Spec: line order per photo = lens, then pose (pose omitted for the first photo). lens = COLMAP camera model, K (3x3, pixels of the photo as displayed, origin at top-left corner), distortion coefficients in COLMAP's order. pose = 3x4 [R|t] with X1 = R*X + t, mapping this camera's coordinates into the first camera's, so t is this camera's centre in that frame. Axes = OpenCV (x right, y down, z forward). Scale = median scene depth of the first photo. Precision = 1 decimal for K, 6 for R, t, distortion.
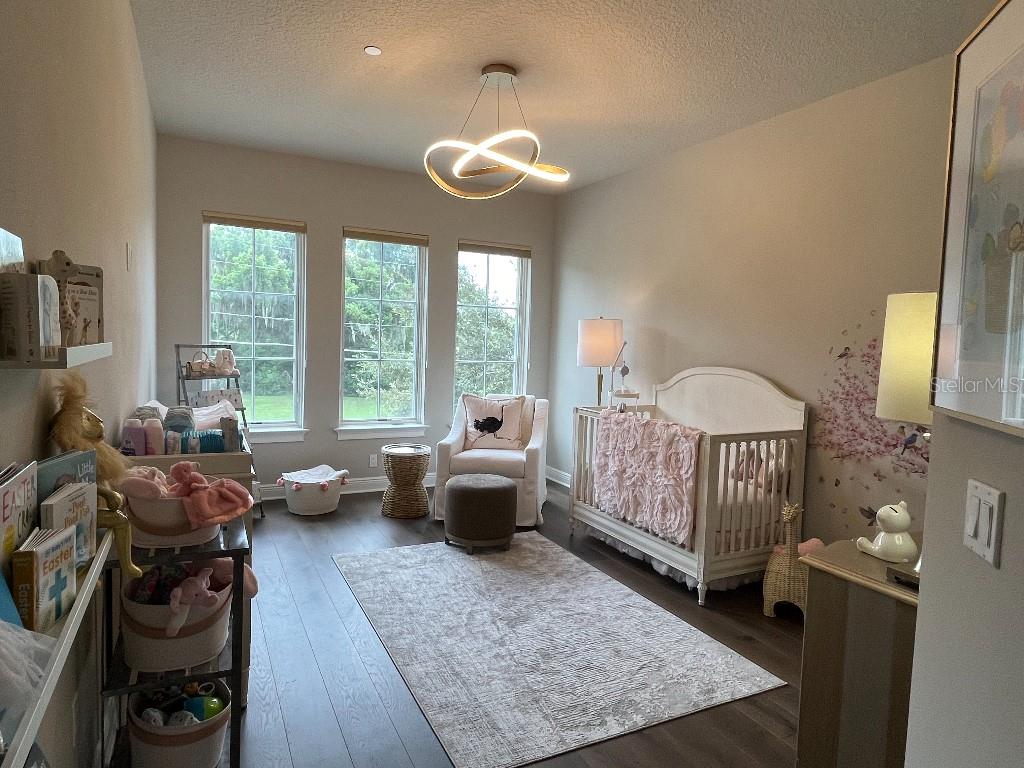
lens RADIAL K [[617.1, 0, 512.0], [0, 617.1, 384.0], [0, 0, 1]] dist [0.002299, 0.000655]
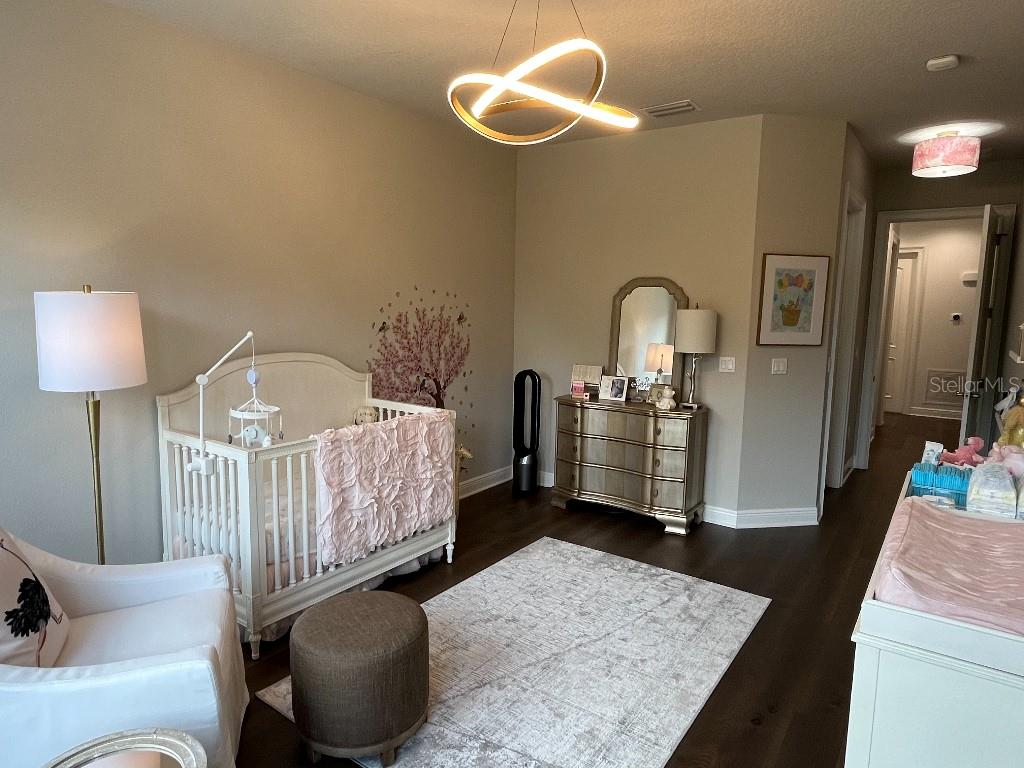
lens RADIAL K [[632.3, 0, 512.0], [0, 632.3, 384.0], [0, 0, 1]] dist [-0.002855, -0.000983]
pose [[-0.467590, -0.163498, 0.868693, -0.677037], [0.022248, 0.980257, 0.196471, -0.179187], [-0.883666, 0.111195, -0.454721, 1.361163]]
